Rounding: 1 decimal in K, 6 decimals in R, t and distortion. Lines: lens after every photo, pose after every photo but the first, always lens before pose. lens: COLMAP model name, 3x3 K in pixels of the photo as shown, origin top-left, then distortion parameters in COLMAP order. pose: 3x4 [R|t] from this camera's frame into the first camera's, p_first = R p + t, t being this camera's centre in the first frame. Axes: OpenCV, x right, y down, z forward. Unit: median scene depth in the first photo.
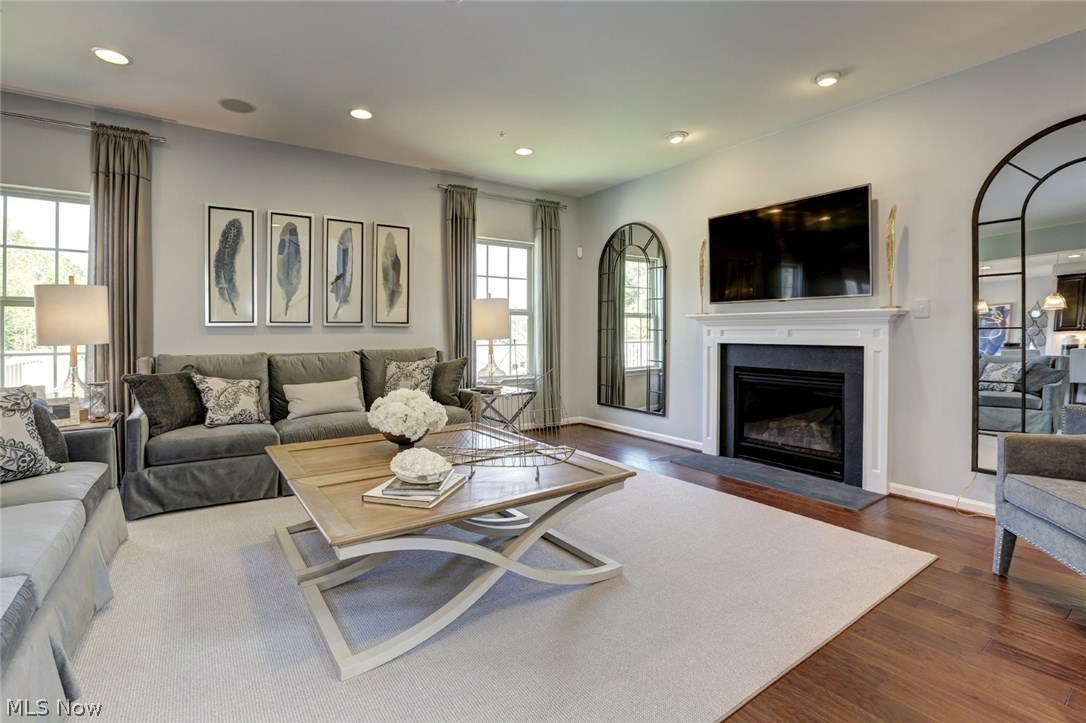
lens RADIAL K [[494.4, 0, 540.9], [0, 494.4, 332.6], [0, 0, 1]] dist [-0.026441, 0.000824]
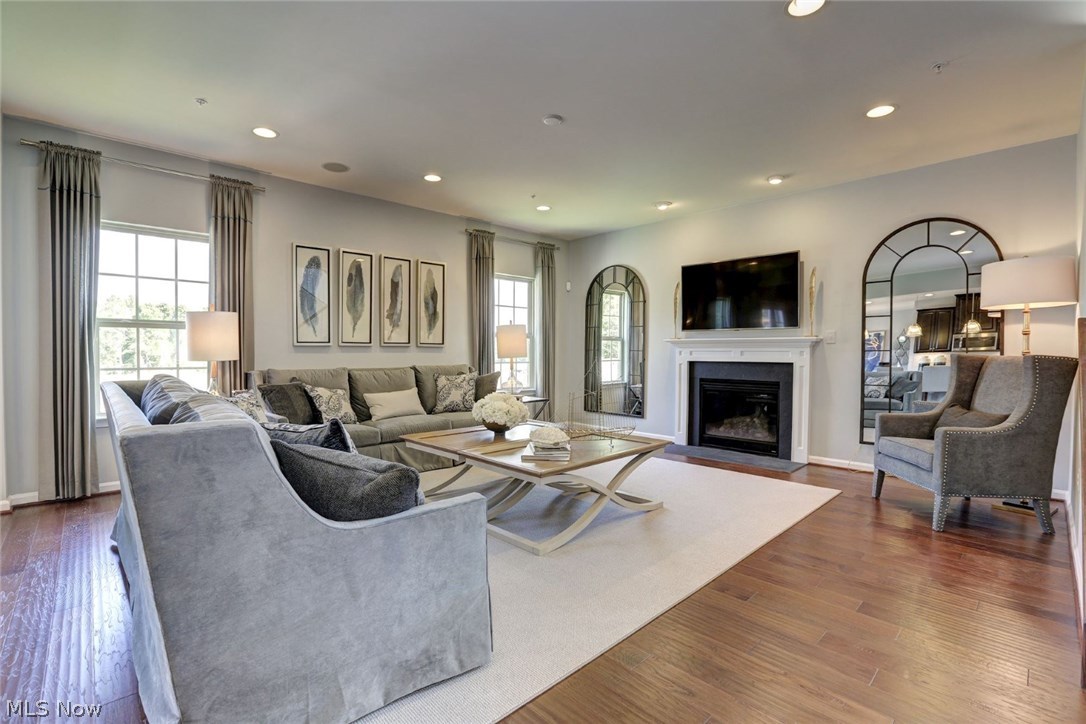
lens RADIAL K [[489.6, 0, 543.0], [0, 489.6, 362.0], [0, 0, 1]] dist [-0.029286, -0.000086]
pose [[0.987598, 0.001432, 0.156999, -0.243056], [-0.004429, 0.999815, 0.018739, 0.001543], [-0.156943, -0.019202, 0.987421, -0.249694]]
